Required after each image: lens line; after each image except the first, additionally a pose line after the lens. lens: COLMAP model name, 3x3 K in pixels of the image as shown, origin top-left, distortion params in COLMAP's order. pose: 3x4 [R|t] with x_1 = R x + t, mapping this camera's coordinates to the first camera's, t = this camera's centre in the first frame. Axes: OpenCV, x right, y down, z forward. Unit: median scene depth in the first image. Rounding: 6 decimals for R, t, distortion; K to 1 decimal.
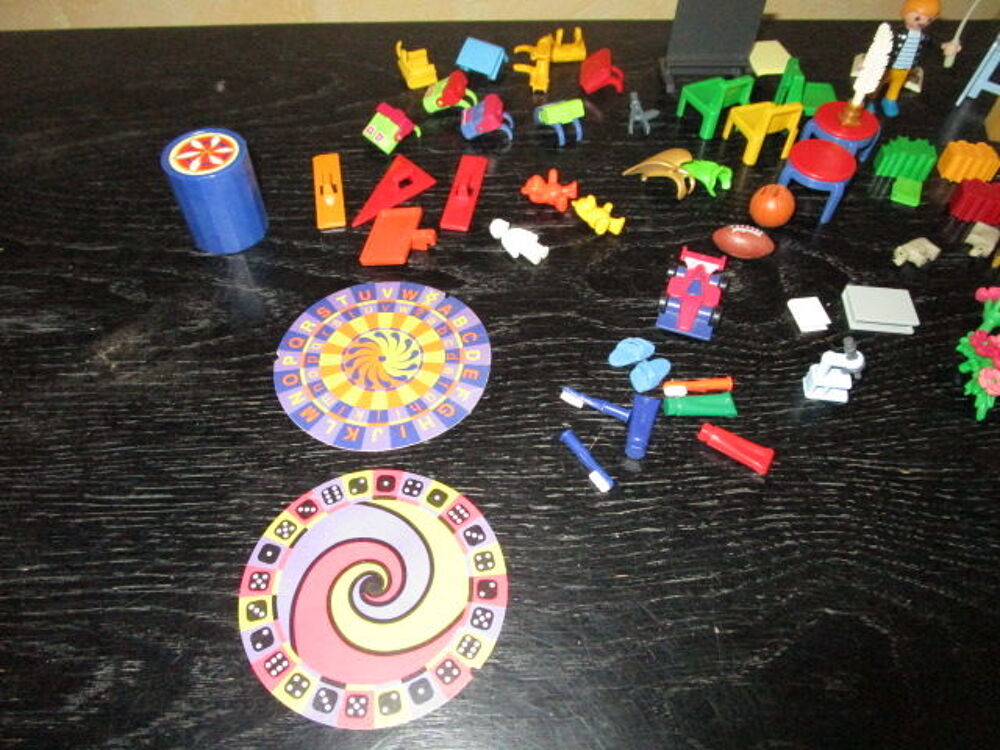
lens RADIAL K [[730.6, 0, 500.0], [0, 730.6, 375.0], [0, 0, 1]] dist [-0.046112, 0.013495]
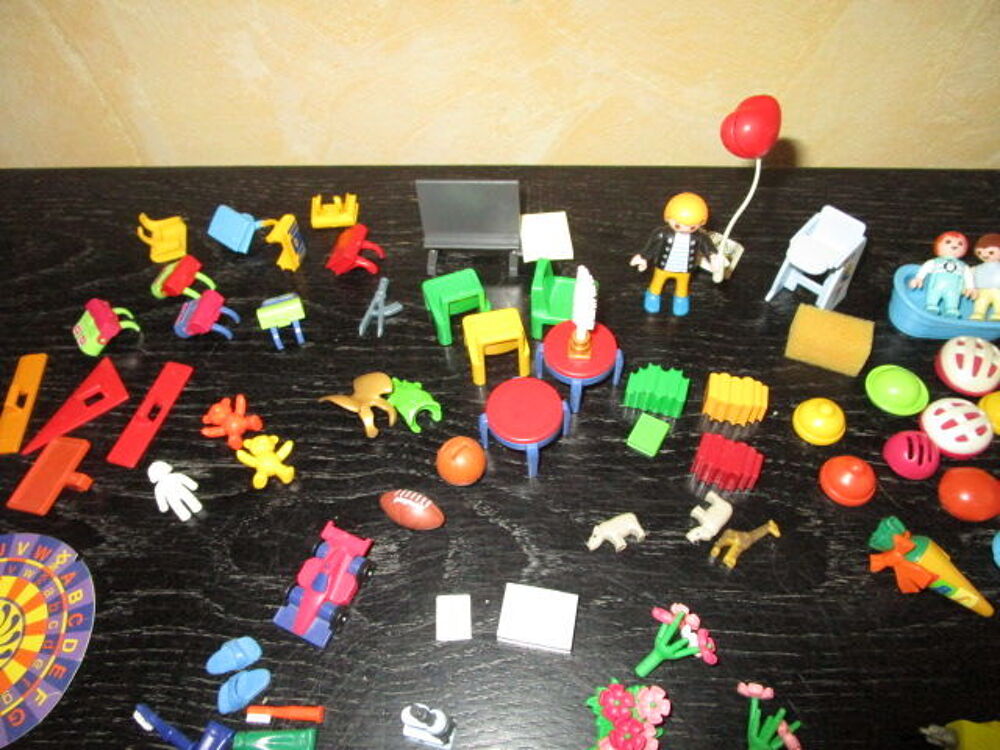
lens RADIAL K [[730.6, 0, 500.0], [0, 730.6, 375.0], [0, 0, 1]] dist [-0.046112, 0.013495]
pose [[0.993773, 0.049085, -0.100026, 0.557713], [-0.045121, 0.998118, 0.041523, -0.414766], [0.101876, -0.036751, 0.994118, 0.154049]]
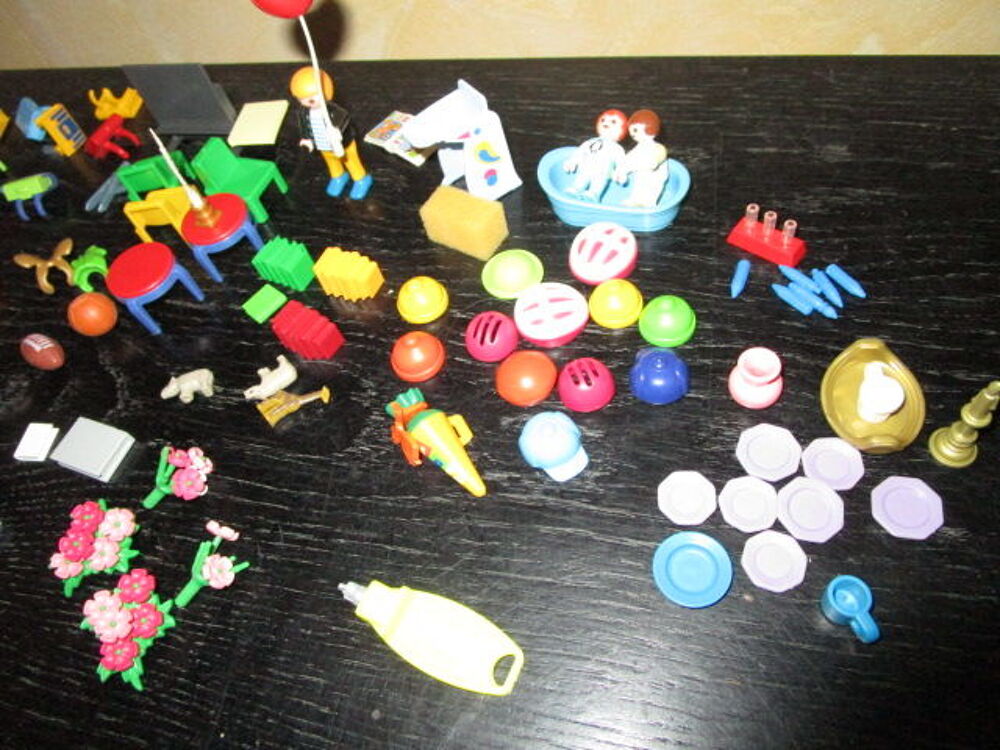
lens RADIAL K [[730.6, 0, 500.0], [0, 730.6, 375.0], [0, 0, 1]] dist [-0.046112, 0.013495]
pose [[0.946368, 0.132034, -0.294879, 1.307199], [-0.102903, 0.988334, 0.112280, -0.351143], [0.306264, -0.075915, 0.948915, 0.277312]]
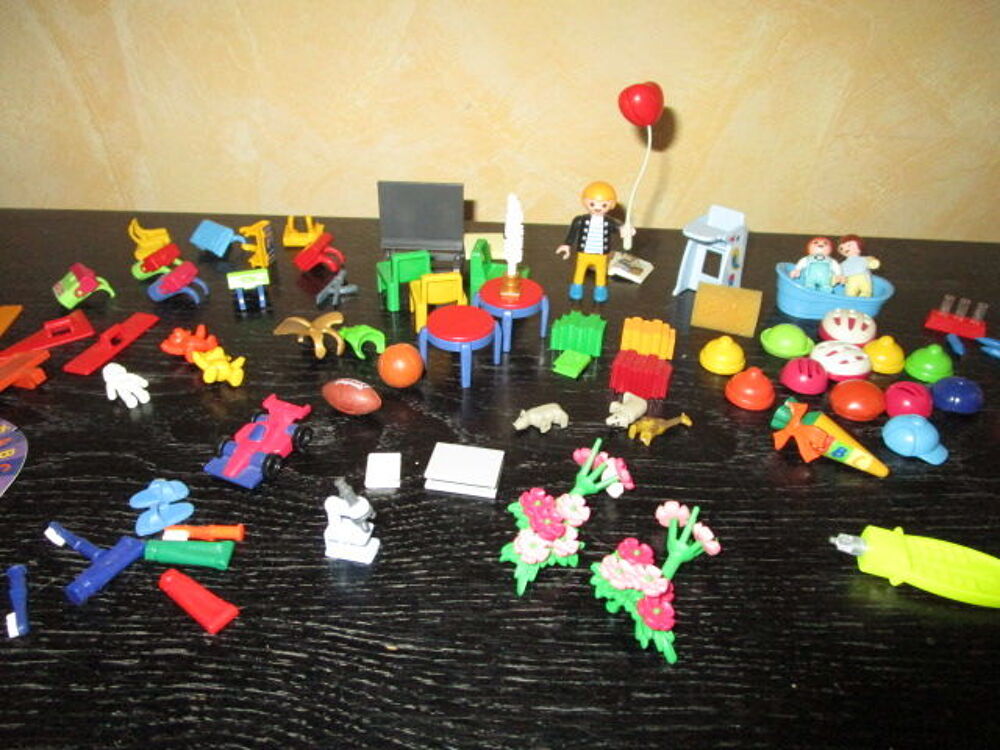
lens RADIAL K [[730.6, 0, 500.0], [0, 730.6, 375.0], [0, 0, 1]] dist [-0.046112, 0.013495]
pose [[0.997352, 0.051459, -0.051385, 0.613590], [-0.065518, 0.942456, -0.327849, 0.091147], [0.031557, 0.330348, 0.943332, 0.119314]]
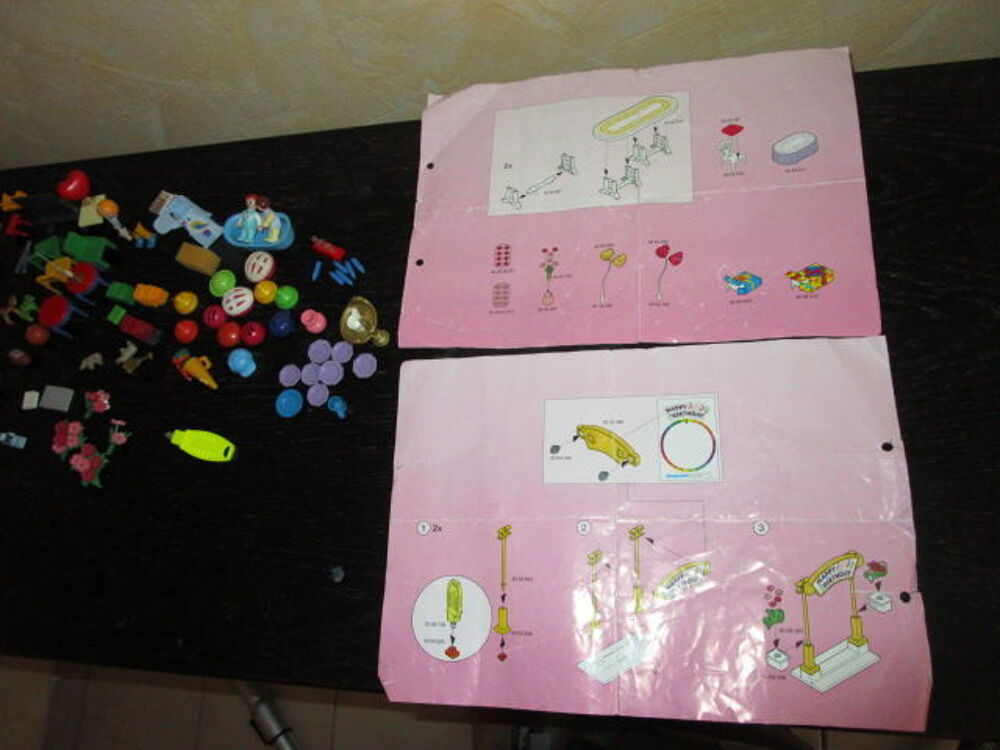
lens RADIAL K [[730.6, 0, 500.0], [0, 730.6, 375.0], [0, 0, 1]] dist [-0.046112, 0.013495]
pose [[0.966839, 0.014304, -0.254985, 2.328949], [0.072133, 0.942483, 0.326379, -0.753638], [0.244987, -0.333948, 0.910198, -0.573527]]
